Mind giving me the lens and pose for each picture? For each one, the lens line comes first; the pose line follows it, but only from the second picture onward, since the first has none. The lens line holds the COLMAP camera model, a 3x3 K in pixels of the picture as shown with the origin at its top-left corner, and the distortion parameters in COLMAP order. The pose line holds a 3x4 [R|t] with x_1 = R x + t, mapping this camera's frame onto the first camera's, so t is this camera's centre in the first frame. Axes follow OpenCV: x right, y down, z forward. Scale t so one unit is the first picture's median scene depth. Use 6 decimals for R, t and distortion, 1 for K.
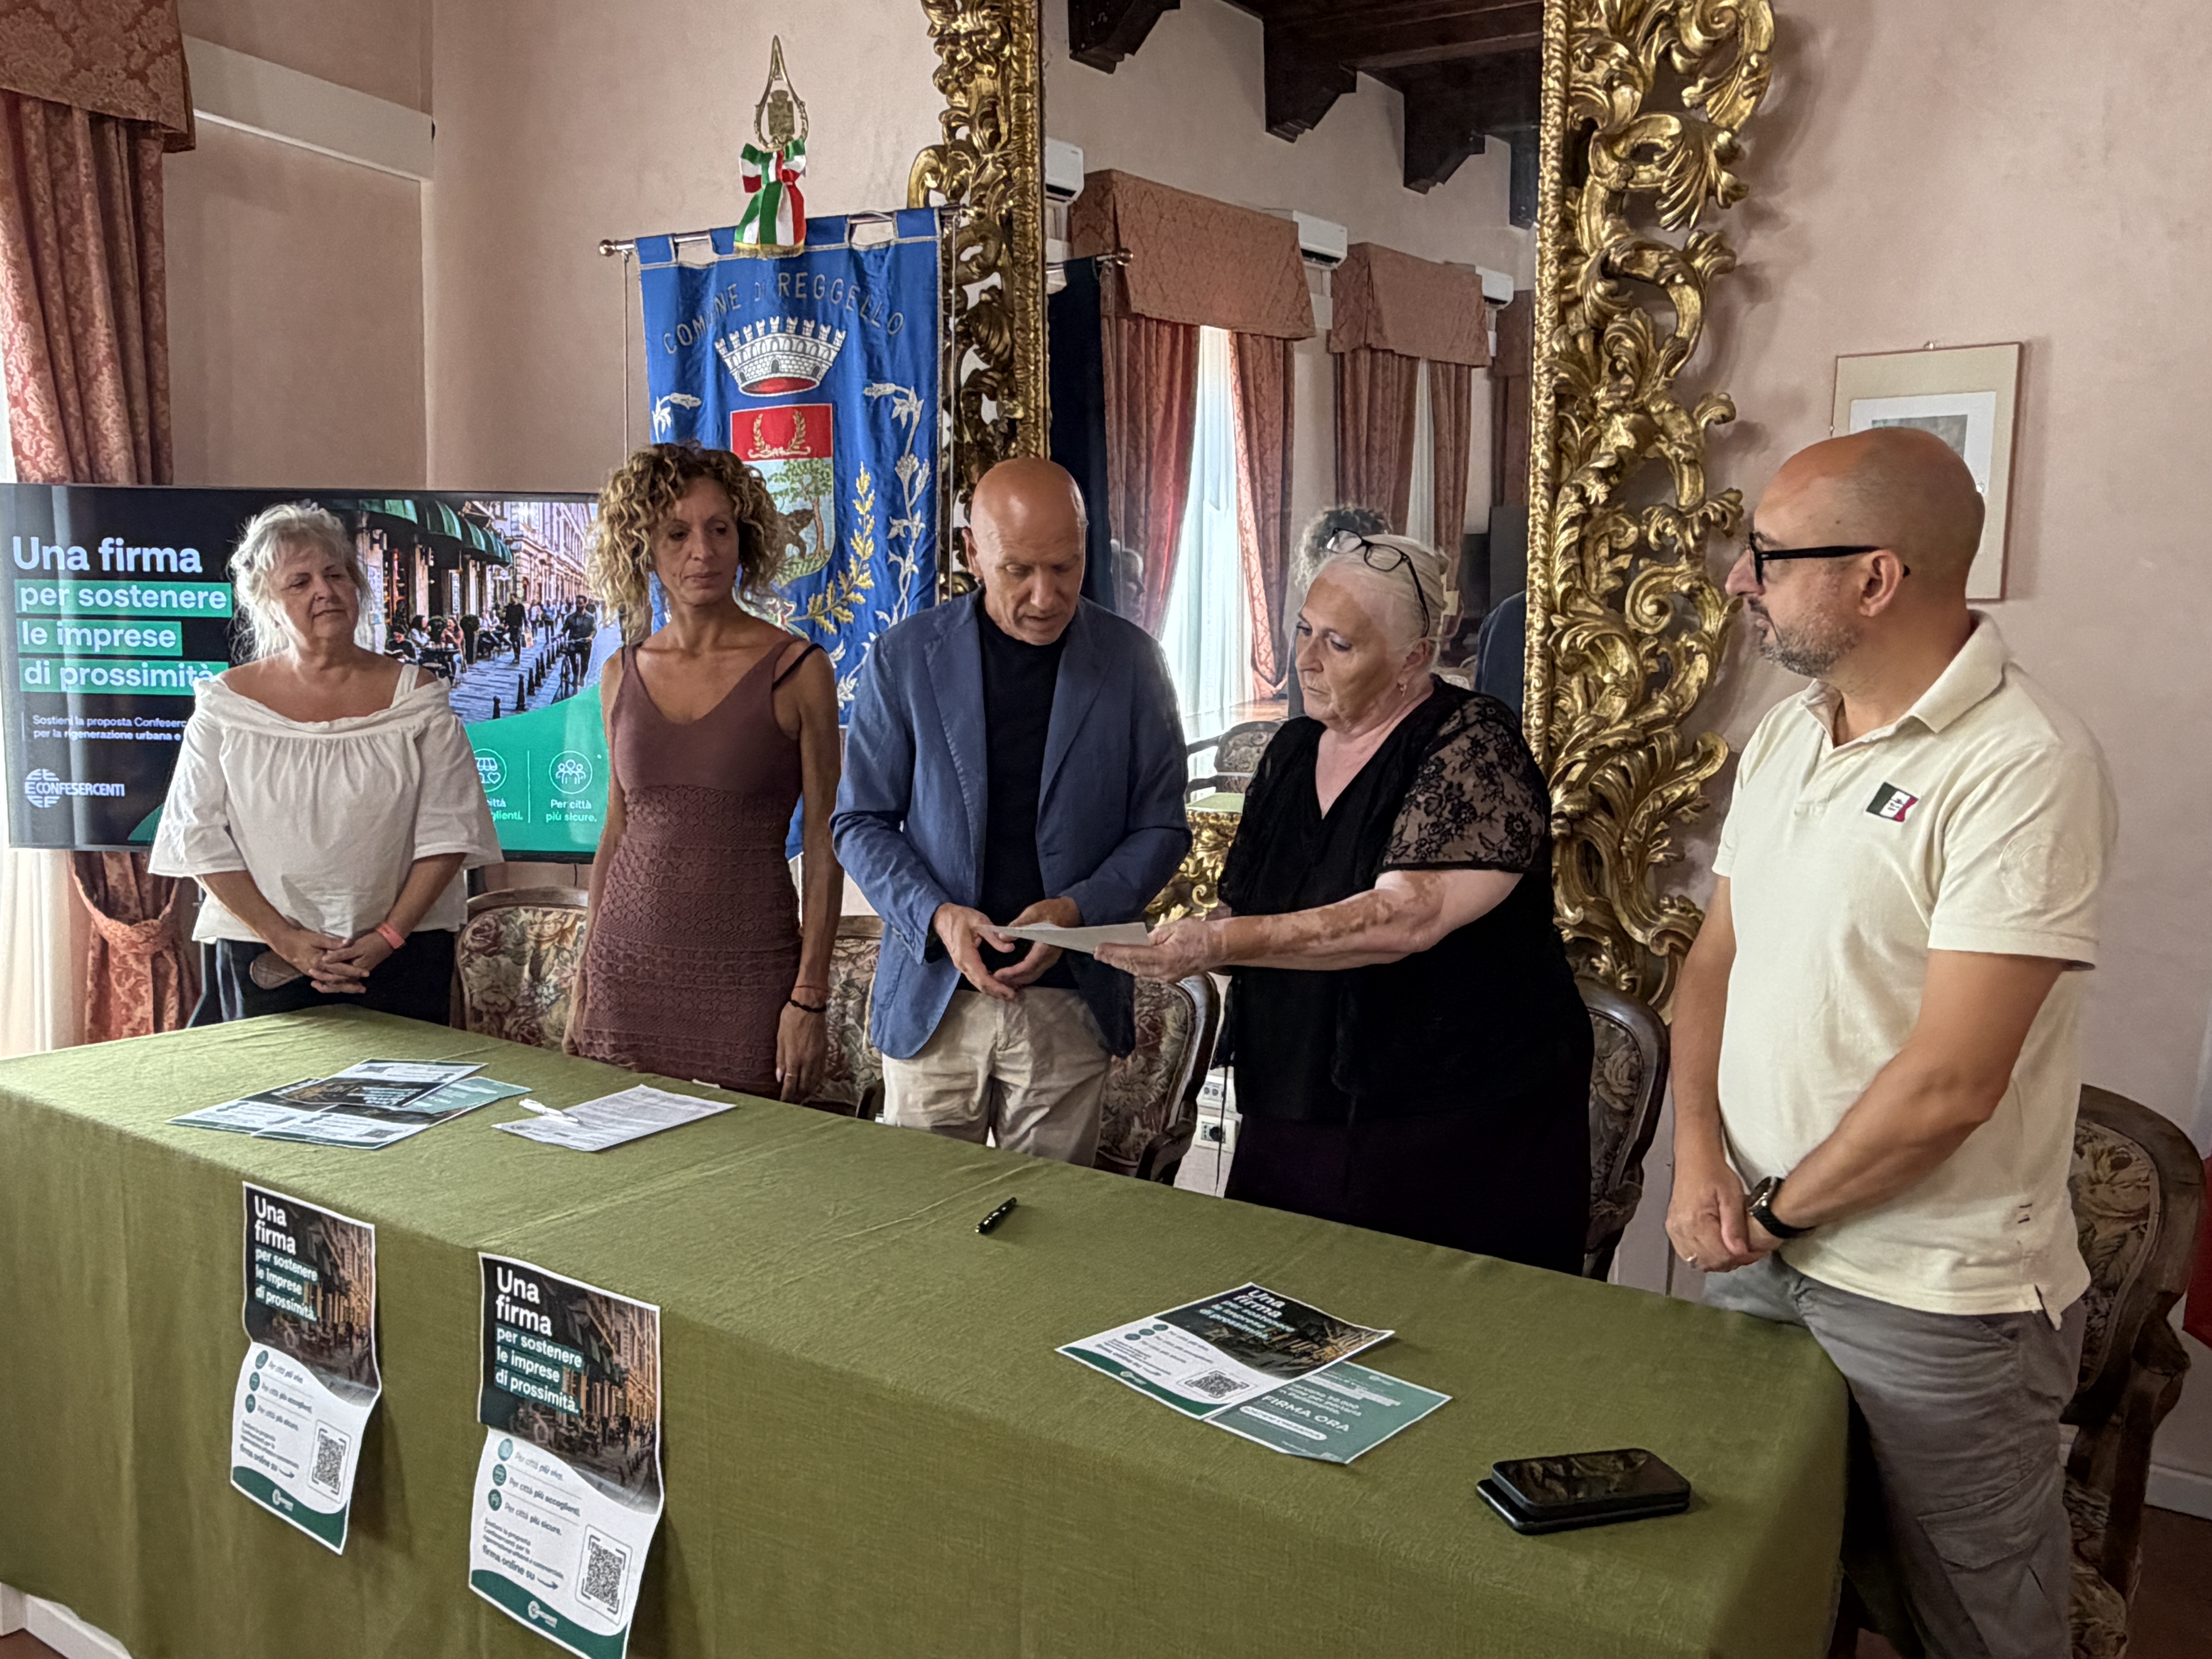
lens RADIAL K [[1674.6, 0, 1106.0], [0, 1674.6, 829.5], [0, 0, 1]] dist [0.004983, 0.005382]
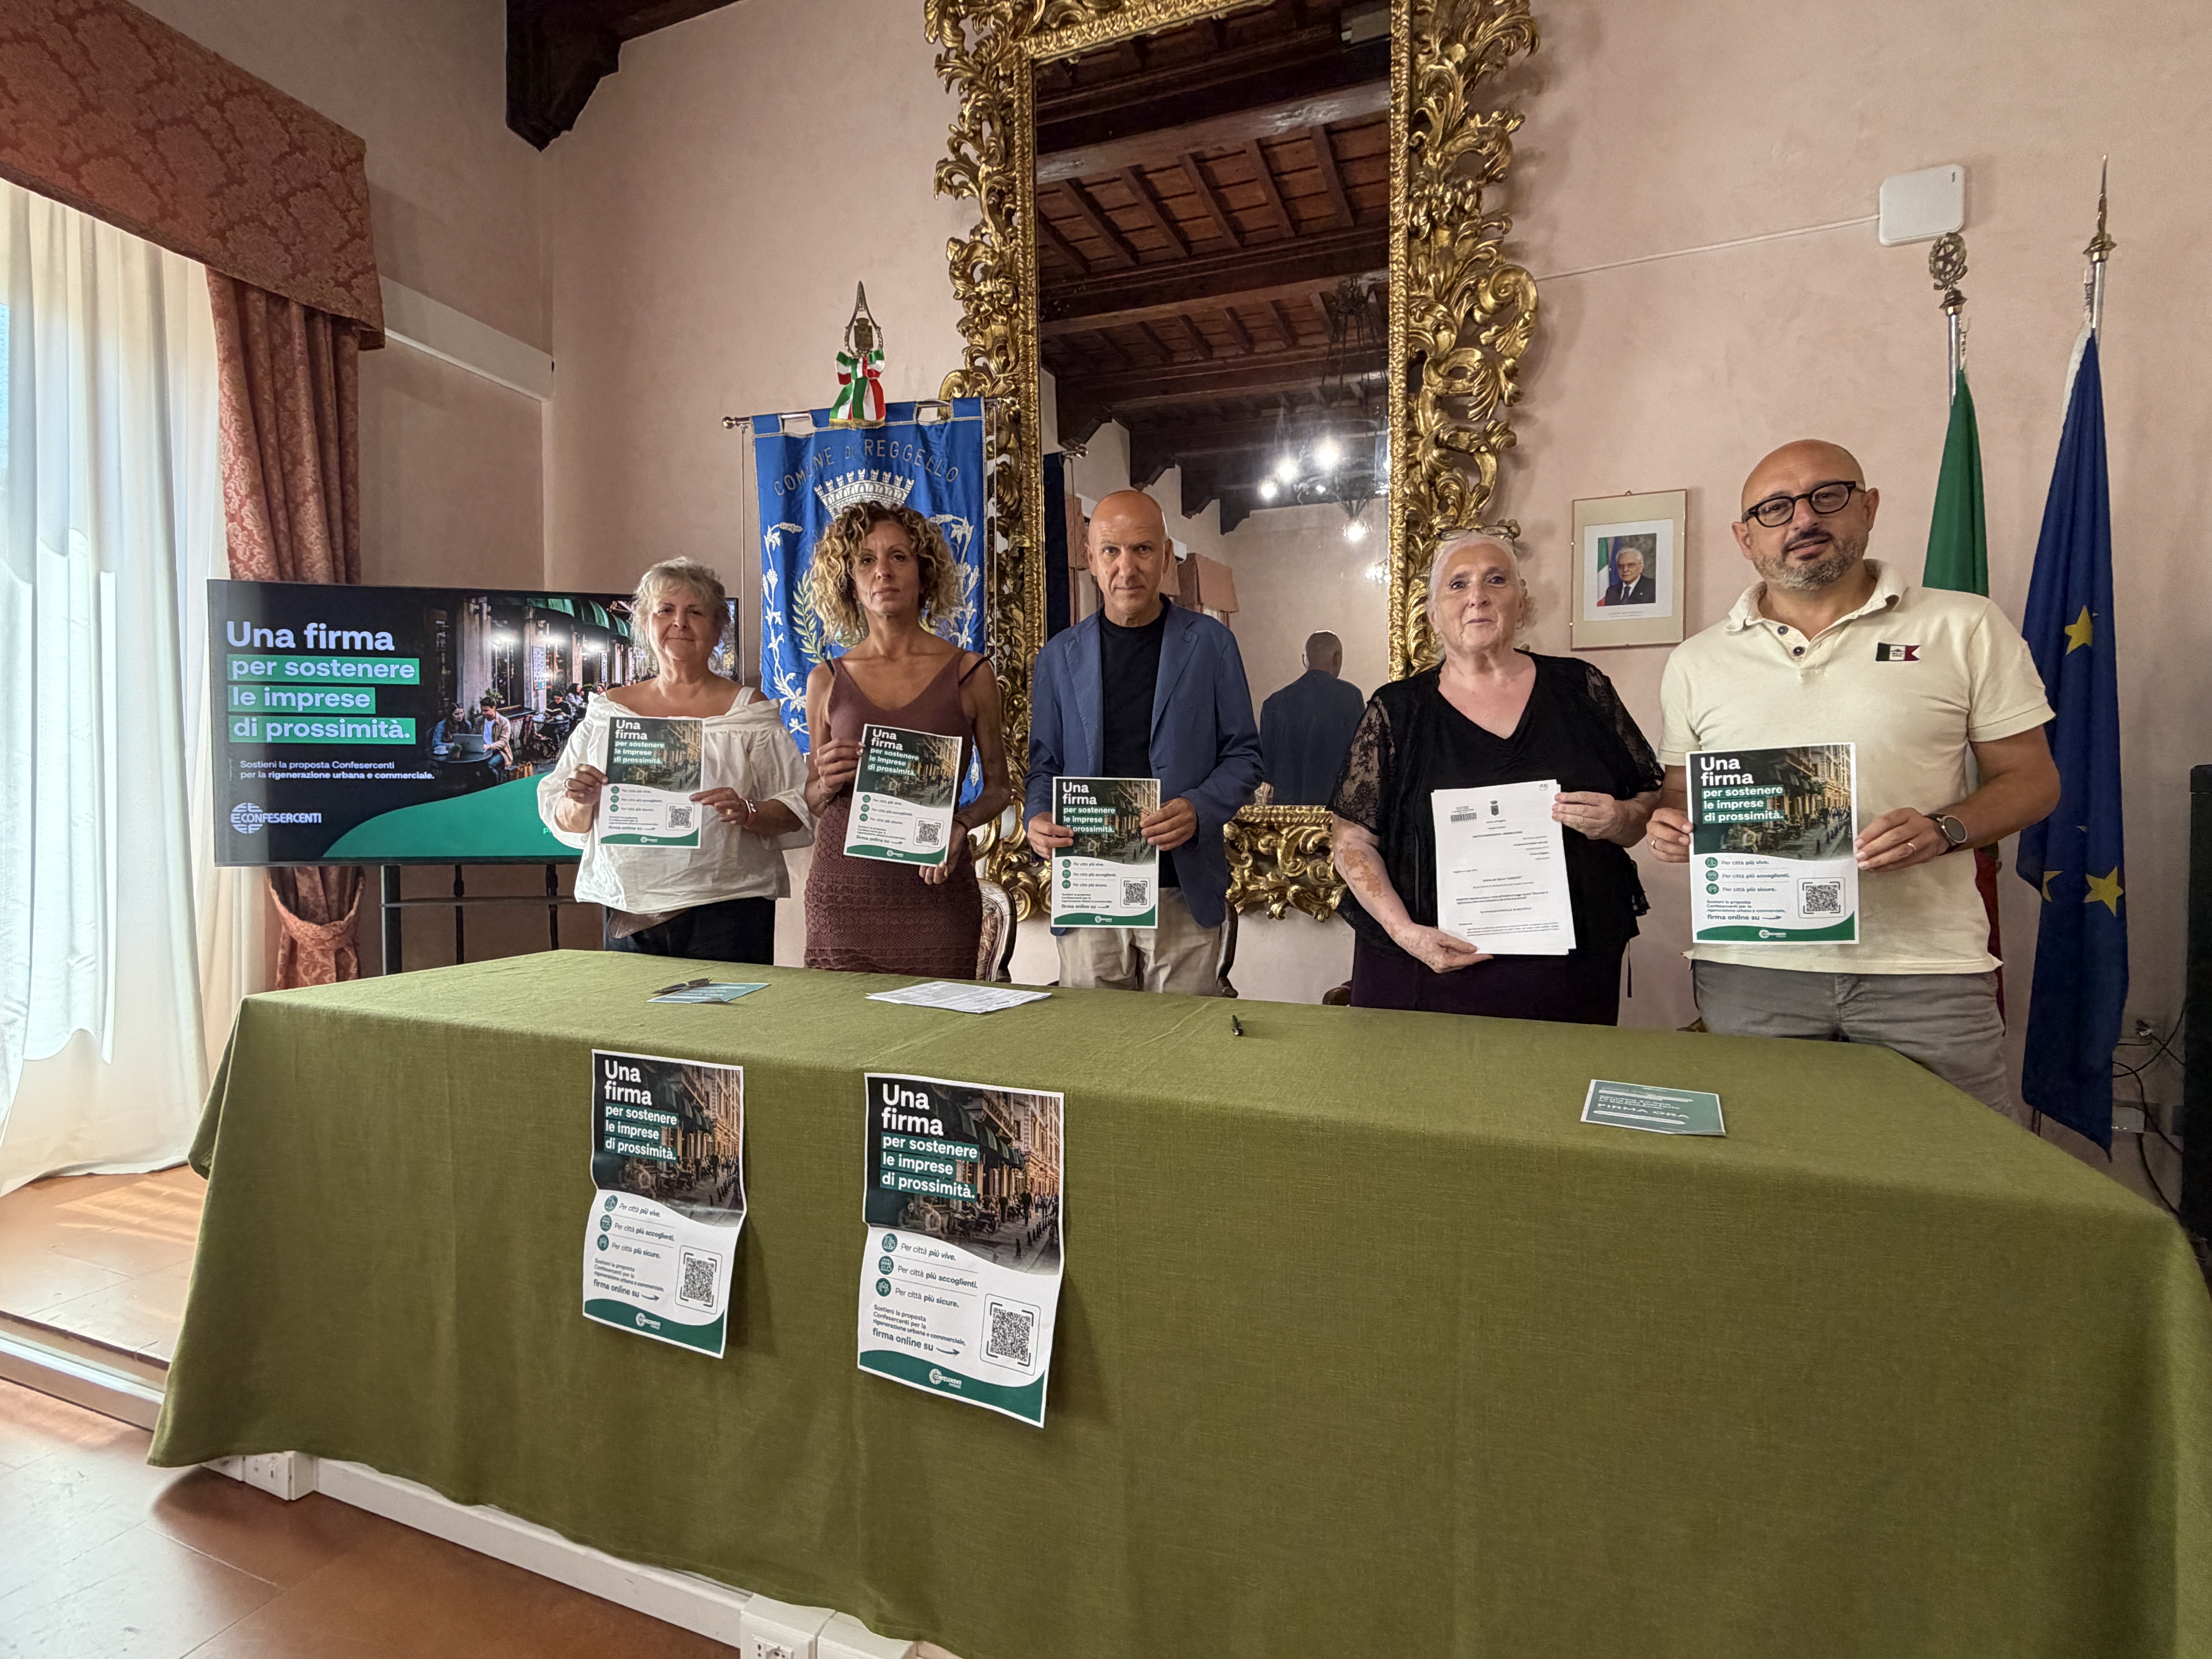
lens RADIAL K [[1003.4, 0, 1106.0], [0, 1003.4, 829.5], [0, 0, 1]] dist [0.003041, 0.000343]
pose [[0.975961, -0.024298, 0.216586, -0.187817], [0.040441, 0.996698, -0.070416, 0.072619], [-0.214159, 0.077482, 0.973721, 0.138516]]
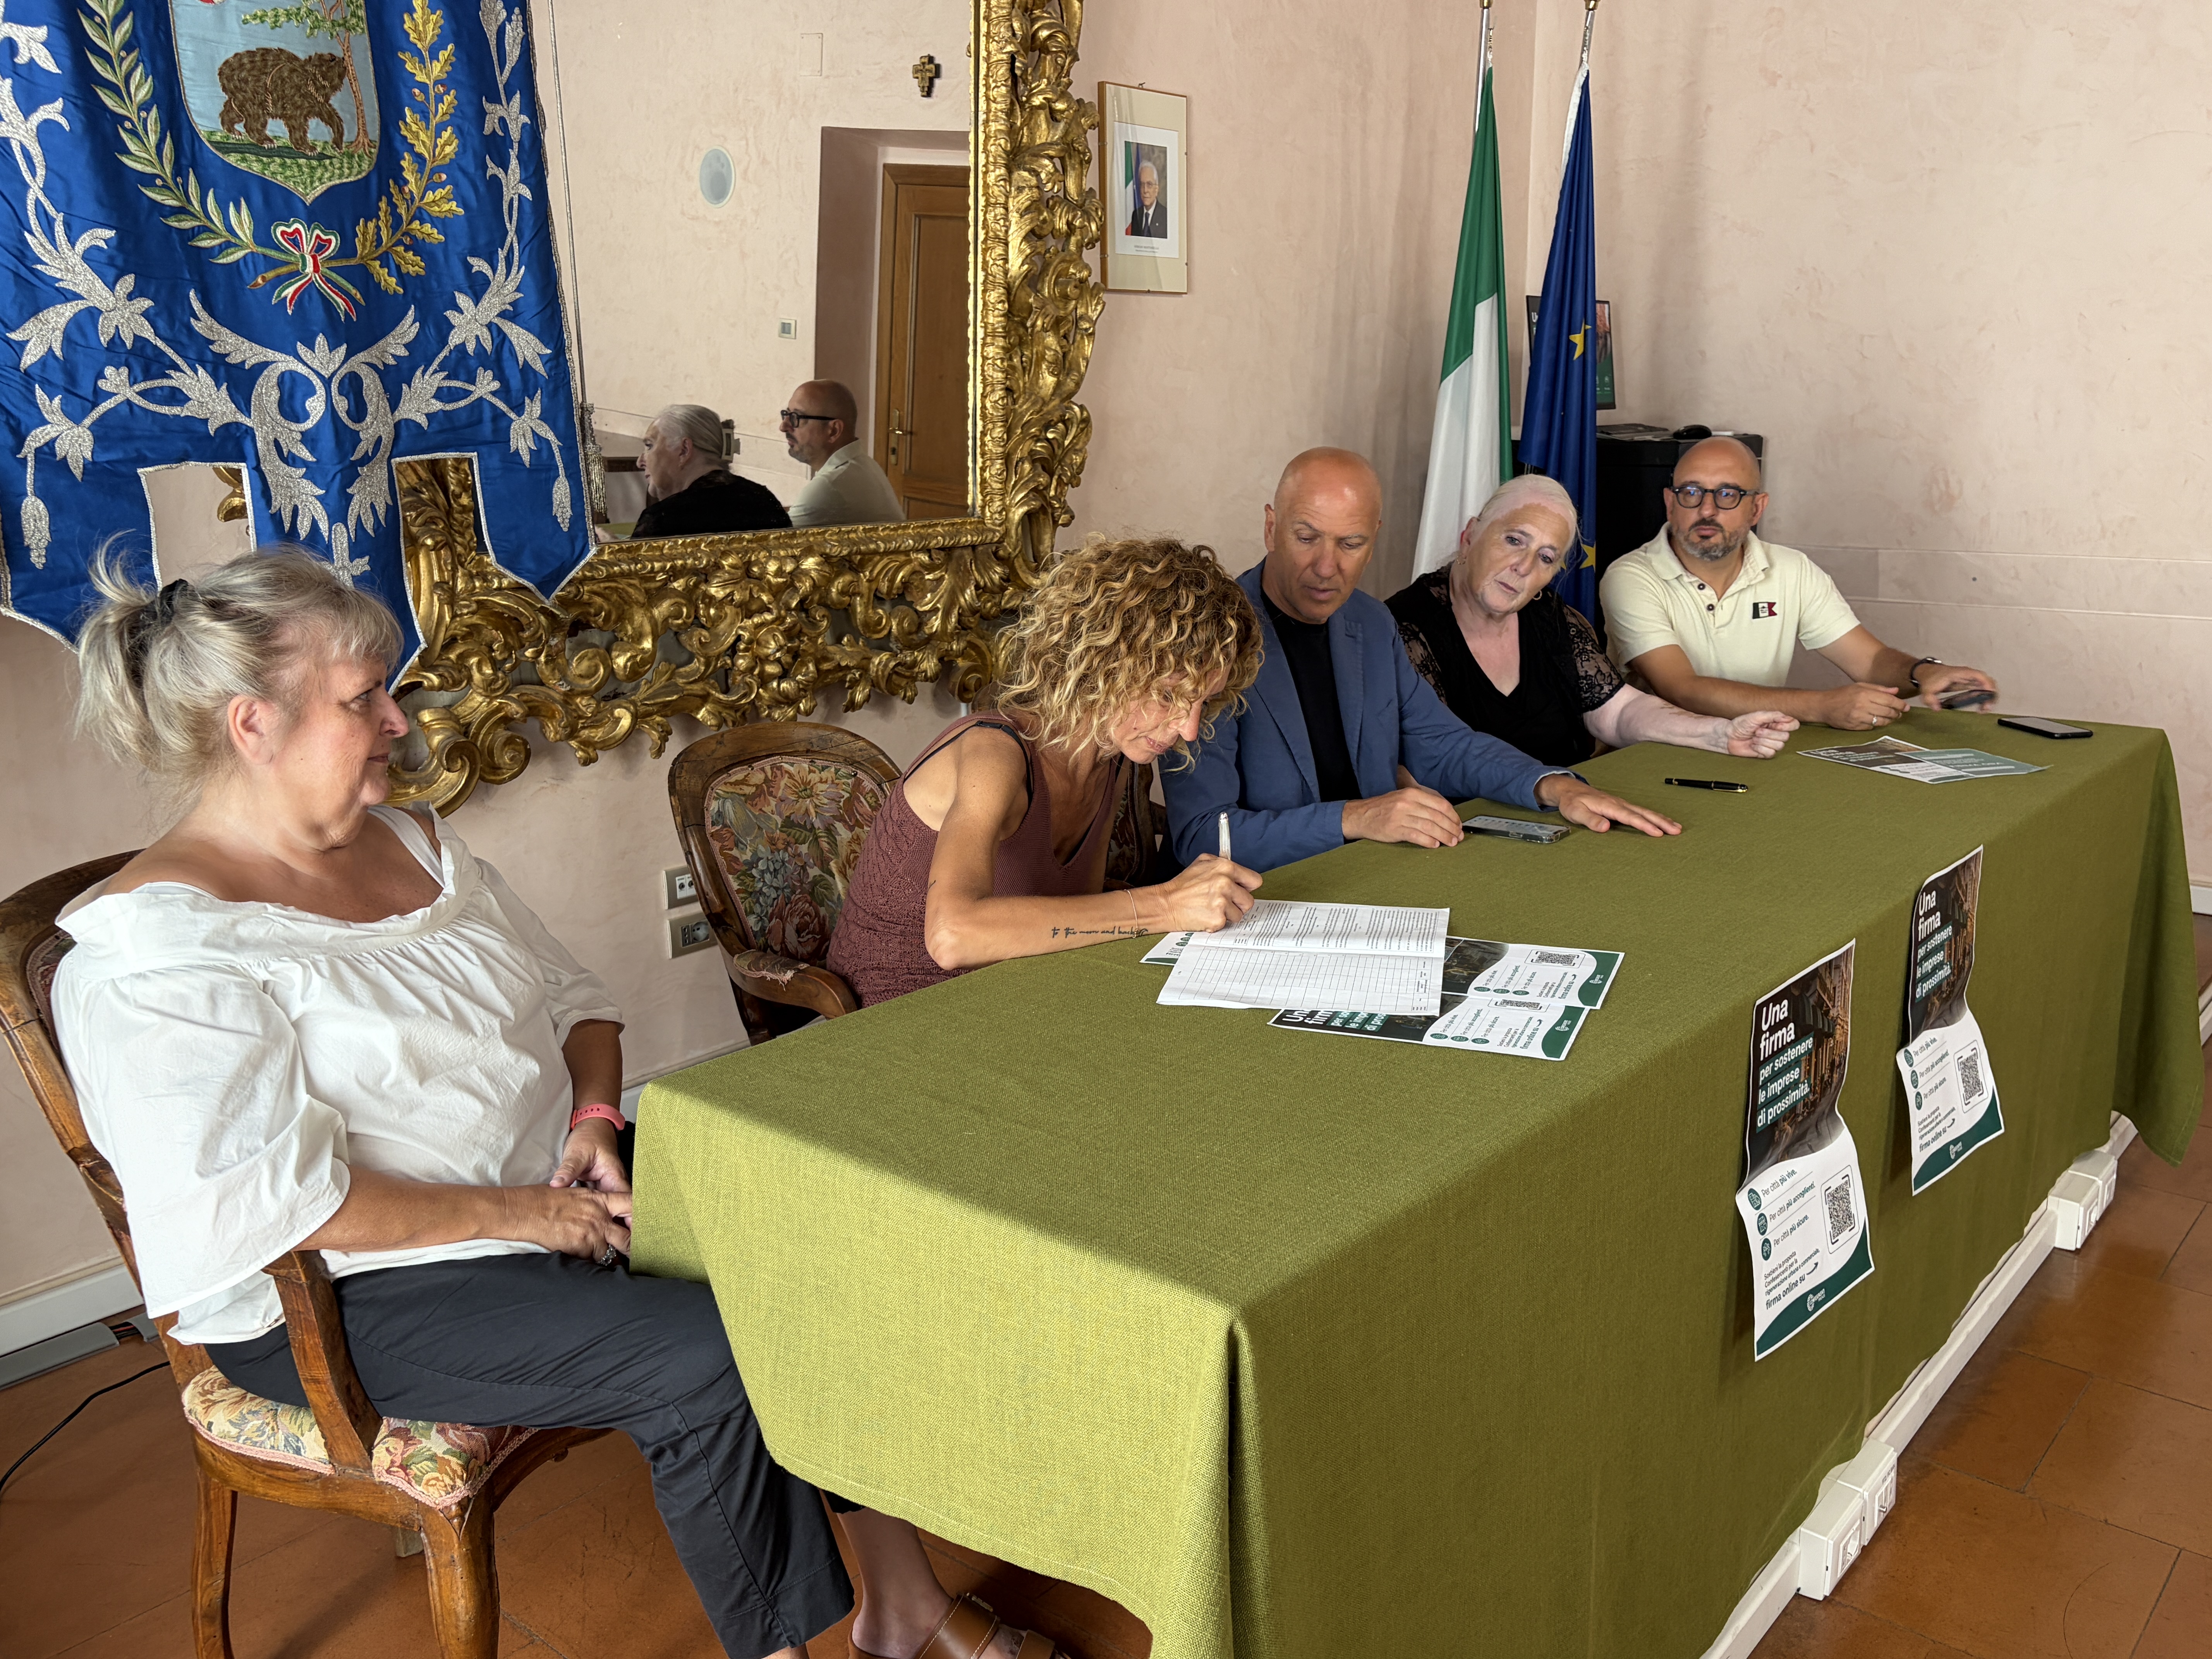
lens RADIAL K [[1833.4, 0, 1102.0], [0, 1833.4, 873.6], [0, 0, 1]] dist [-0.007062, -0.014337]
pose [[0.127574, -0.271964, 0.953814, -0.801969], [0.113613, 0.959348, 0.258346, -0.061461], [-0.985300, 0.075408, 0.153287, 0.691342]]
